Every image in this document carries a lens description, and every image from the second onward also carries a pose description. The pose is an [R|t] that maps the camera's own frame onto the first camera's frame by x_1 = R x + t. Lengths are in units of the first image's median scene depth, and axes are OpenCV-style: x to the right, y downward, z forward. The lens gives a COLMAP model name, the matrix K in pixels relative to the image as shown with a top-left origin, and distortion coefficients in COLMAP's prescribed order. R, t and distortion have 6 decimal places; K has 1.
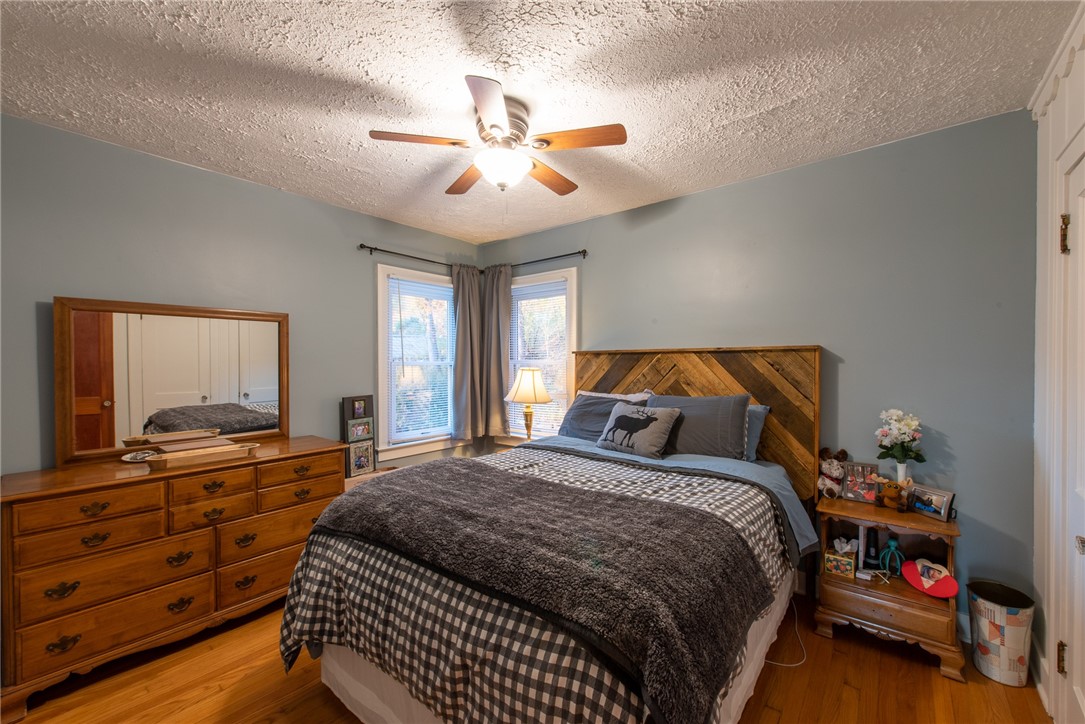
lens RADIAL K [[421.8, 0, 534.9], [0, 421.8, 364.4], [0, 0, 1]] dist [0.009627, -0.003043]
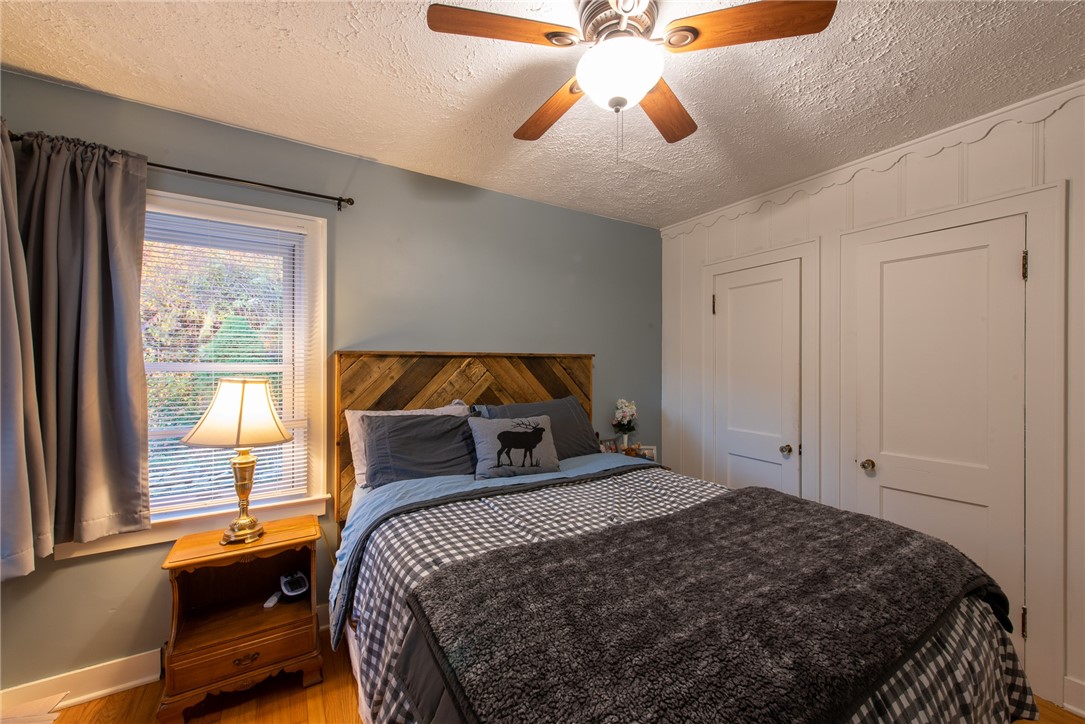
lens RADIAL K [[421.8, 0, 542.4], [0, 421.8, 363.7], [0, 0, 1]] dist [0.009627, -0.003043]
pose [[0.327143, 0.009944, 0.944922, -0.477308], [0.005228, 0.999910, -0.012333, -0.001434], [-0.944960, 0.008975, 0.327062, 0.573888]]
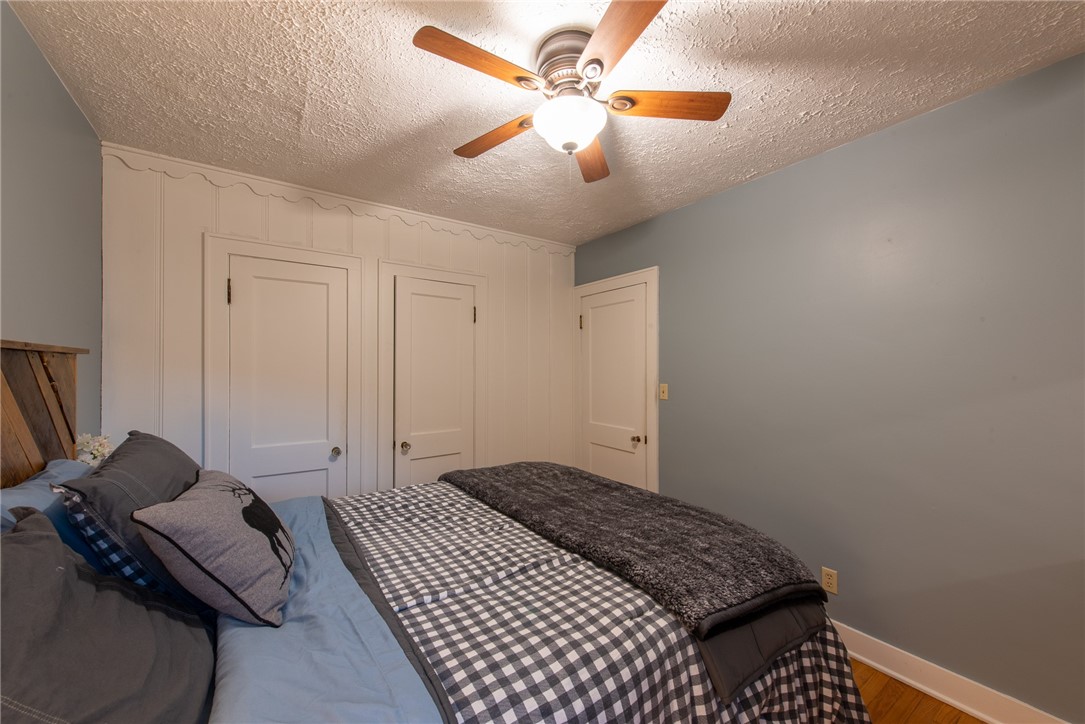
lens RADIAL K [[421.8, 0, 547.6], [0, 421.8, 365.6], [0, 0, 1]] dist [0.009627, -0.003043]
pose [[-0.963008, 0.010900, 0.269251, -0.157477], [0.011266, 0.999937, -0.000183, -0.009986], [-0.269236, 0.002857, -0.963070, 1.125128]]
